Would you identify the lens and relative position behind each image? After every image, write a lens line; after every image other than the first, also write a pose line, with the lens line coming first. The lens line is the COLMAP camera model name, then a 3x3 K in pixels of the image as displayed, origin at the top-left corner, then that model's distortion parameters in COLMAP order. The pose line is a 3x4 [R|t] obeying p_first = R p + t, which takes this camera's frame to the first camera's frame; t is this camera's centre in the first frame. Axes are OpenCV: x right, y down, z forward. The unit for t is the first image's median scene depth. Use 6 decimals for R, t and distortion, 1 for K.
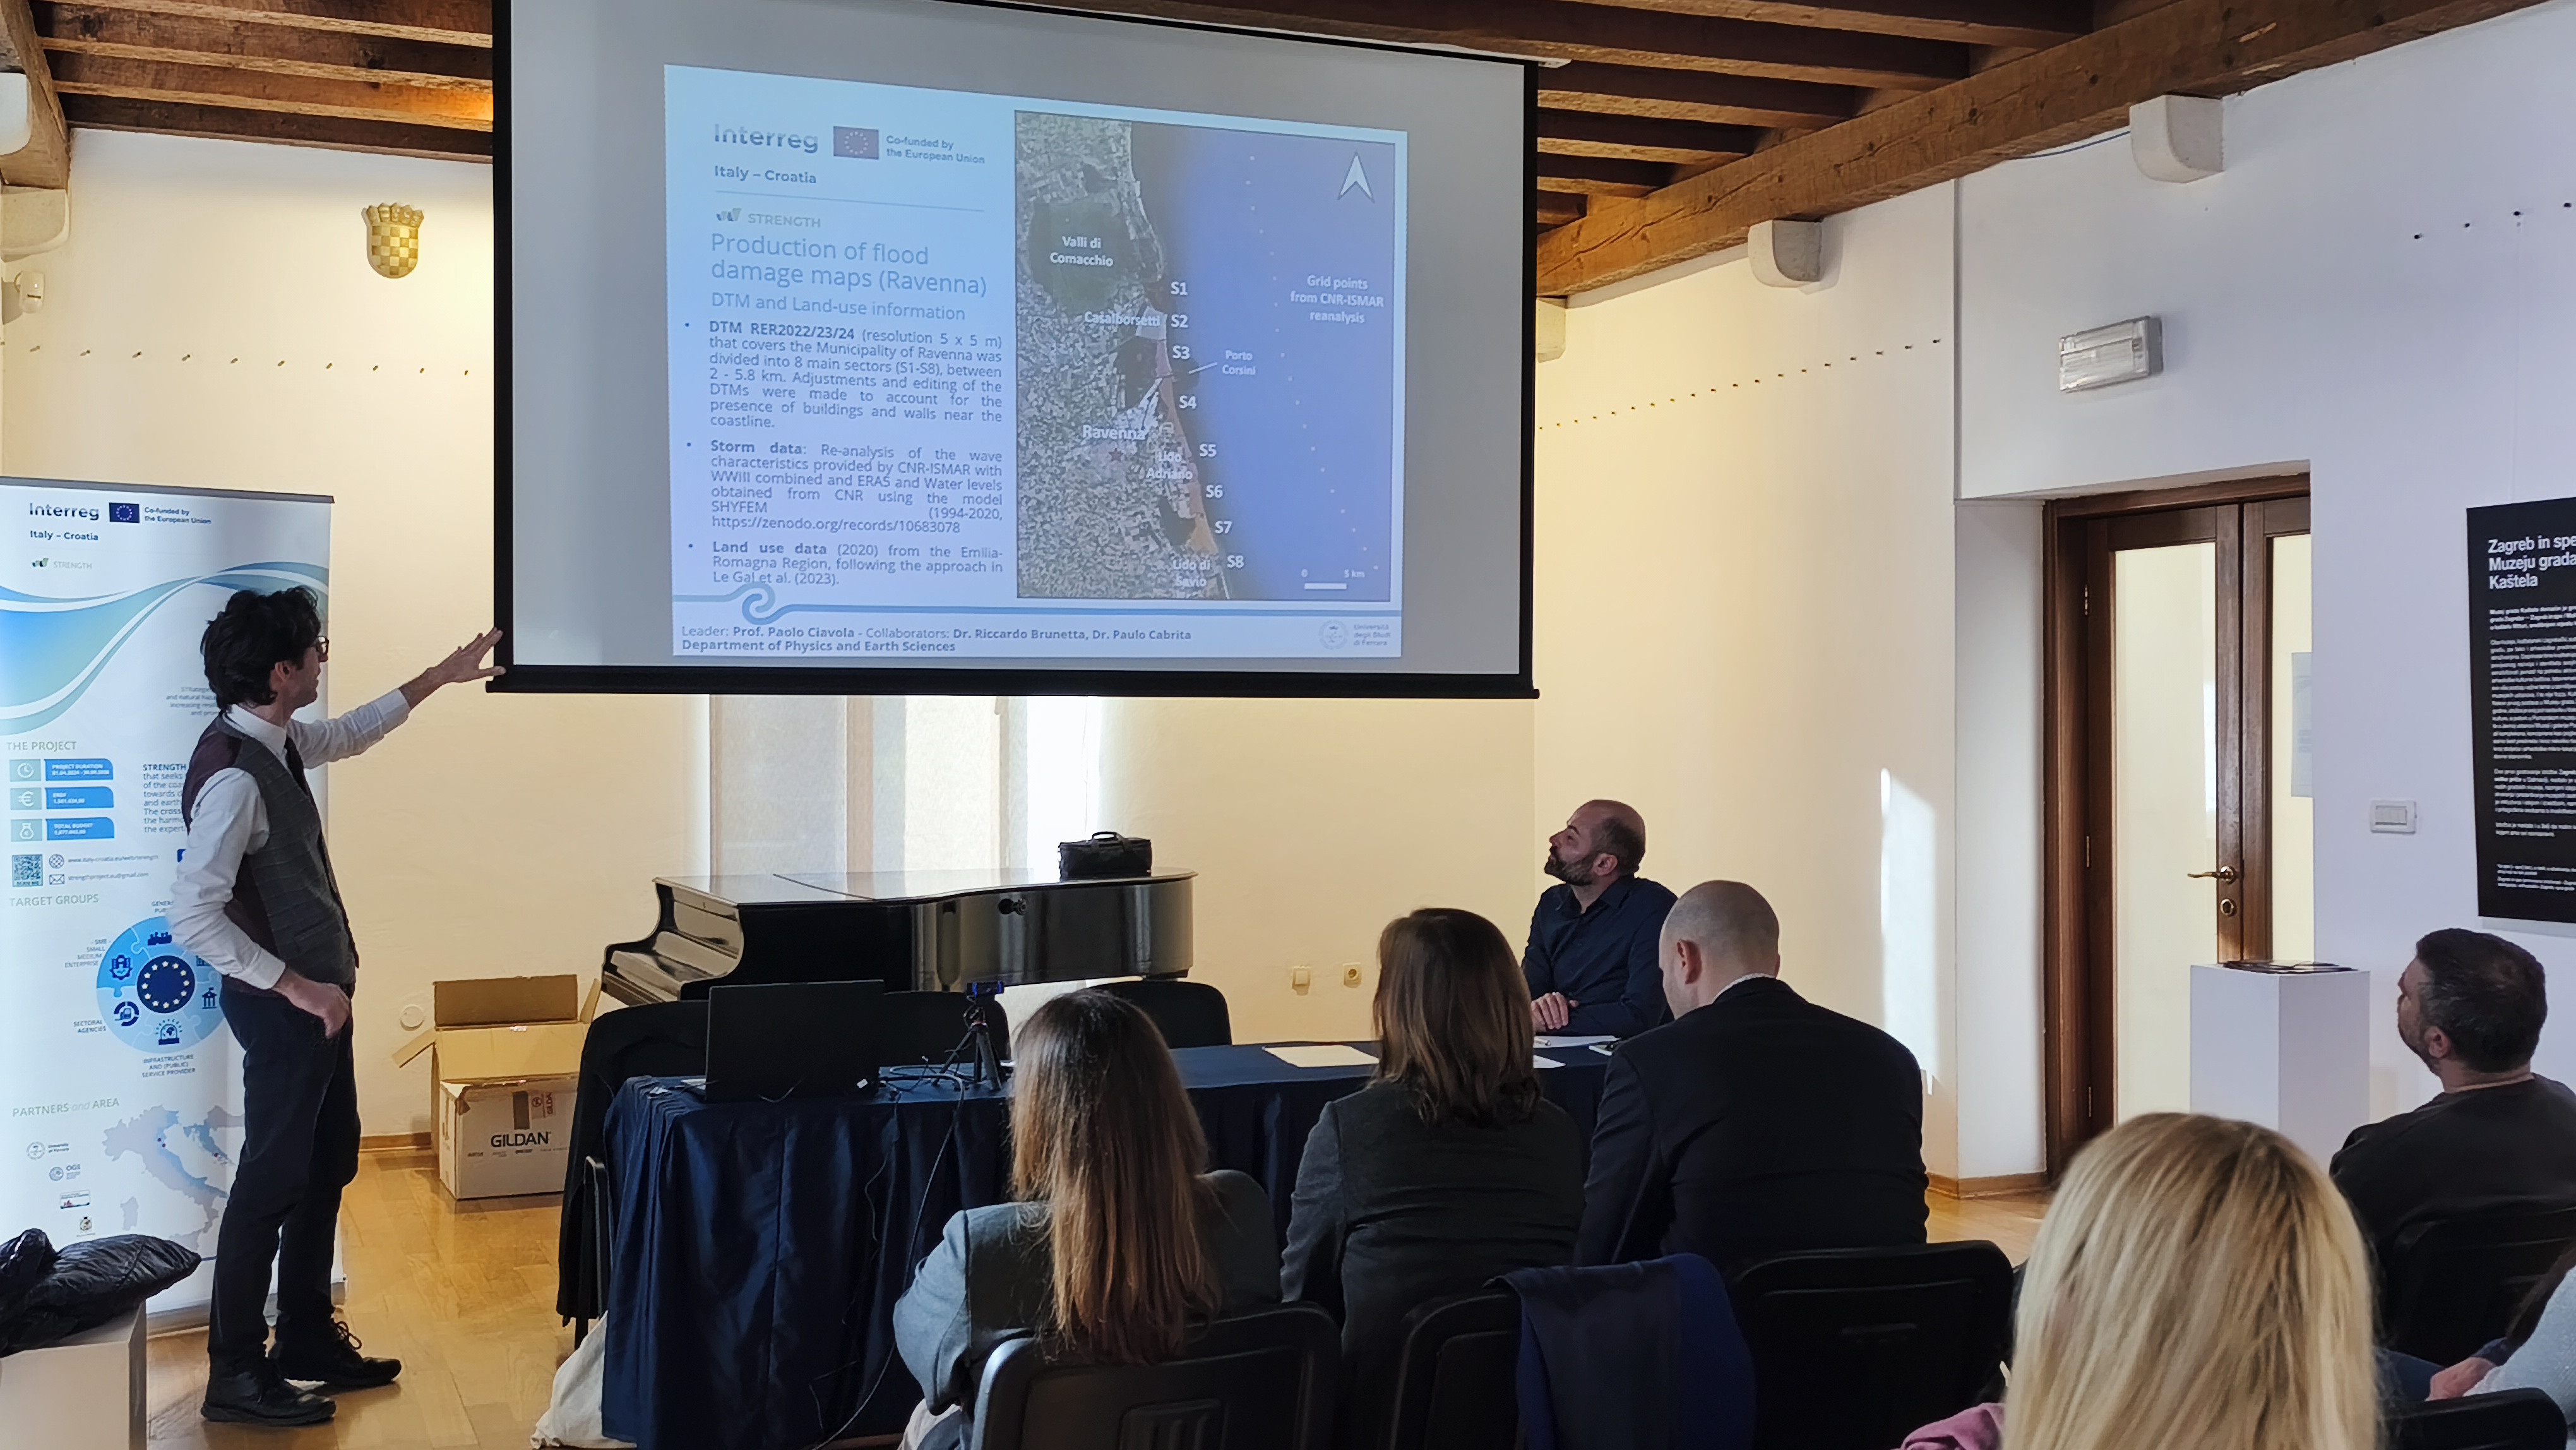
lens RADIAL K [[2643.2, 0, 1300.2], [0, 2643.2, 751.5], [0, 0, 1]] dist [0.028538, 0.000000]
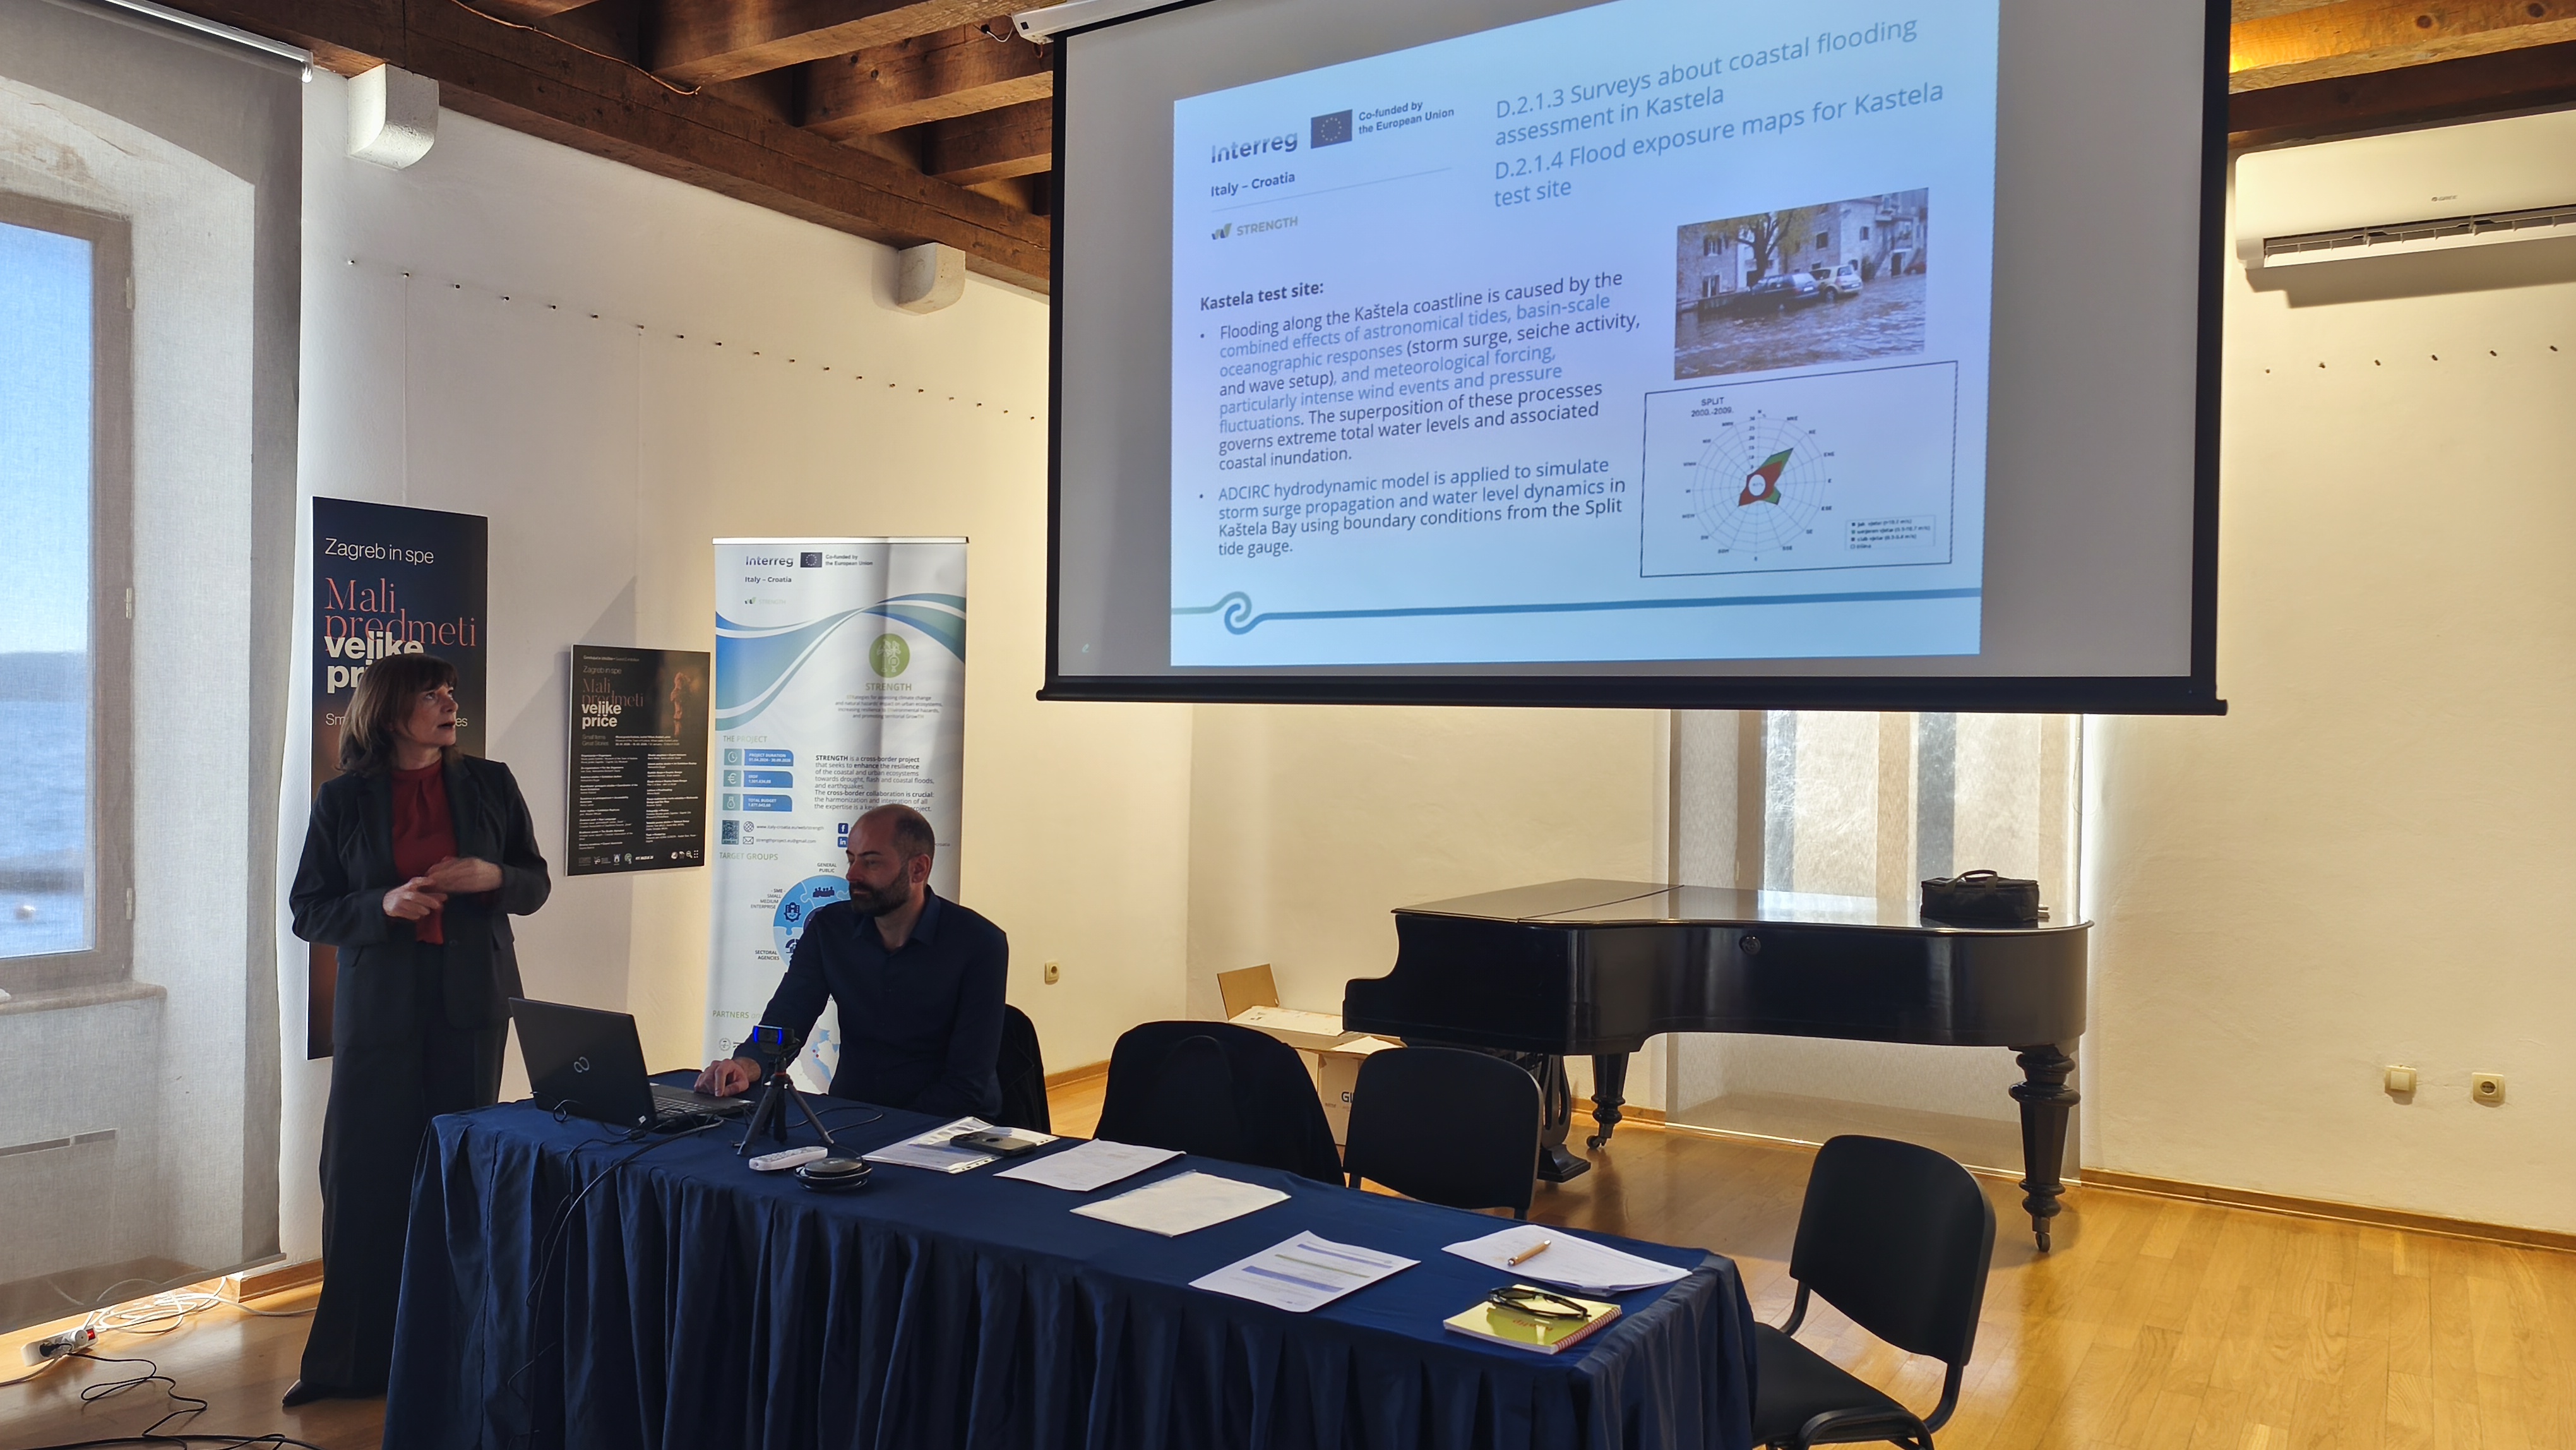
lens RADIAL K [[1764.8, 0, 1297.8], [0, 1764.8, 724.1], [0, 0, 1]] dist [0.030931, -0.030953]
pose [[0.568481, 0.009850, -0.822637, 0.393076], [-0.026611, 0.999625, -0.006421, -0.010724], [0.822266, 0.025541, 0.568530, 0.698040]]
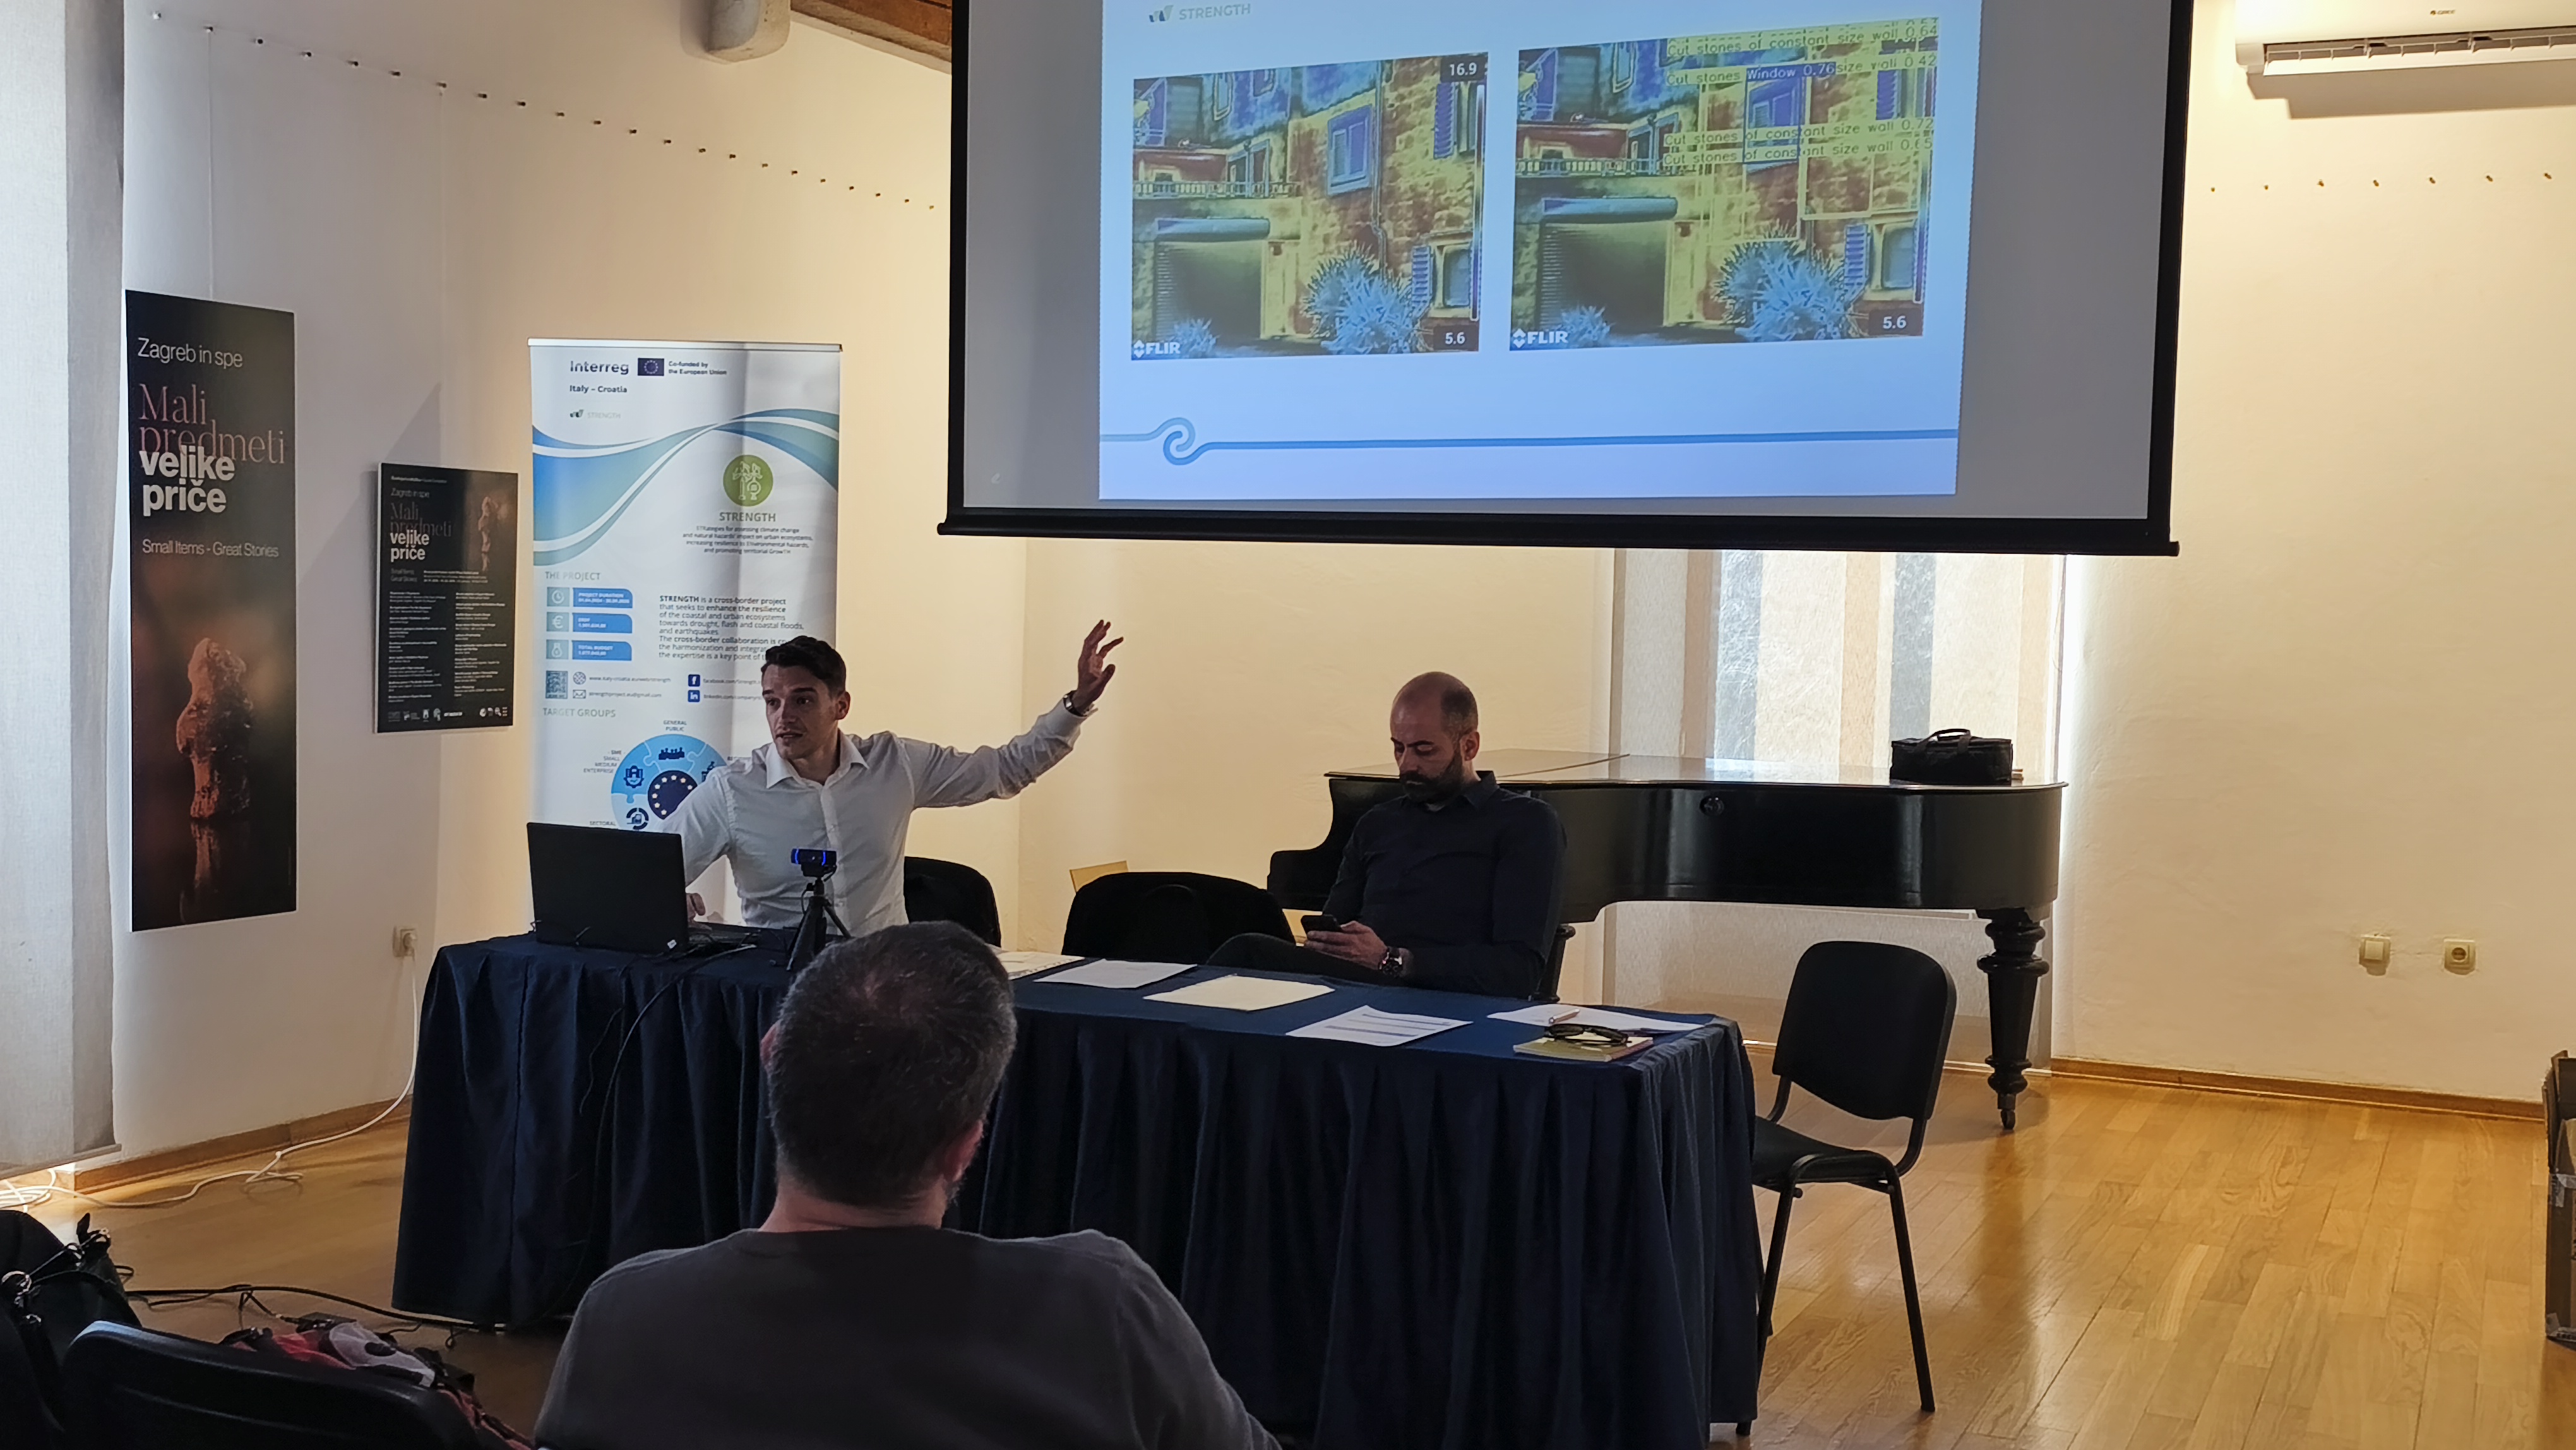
lens RADIAL K [[2643.2, 0, 1317.9], [0, 2643.2, 735.6], [0, 0, 1]] dist [0.028538, 0.000000]
pose [[0.669522, 0.056678, -0.740627, 0.559087], [-0.032911, 0.998369, 0.046651, 0.002643], [0.742063, -0.006859, 0.670295, 0.459974]]
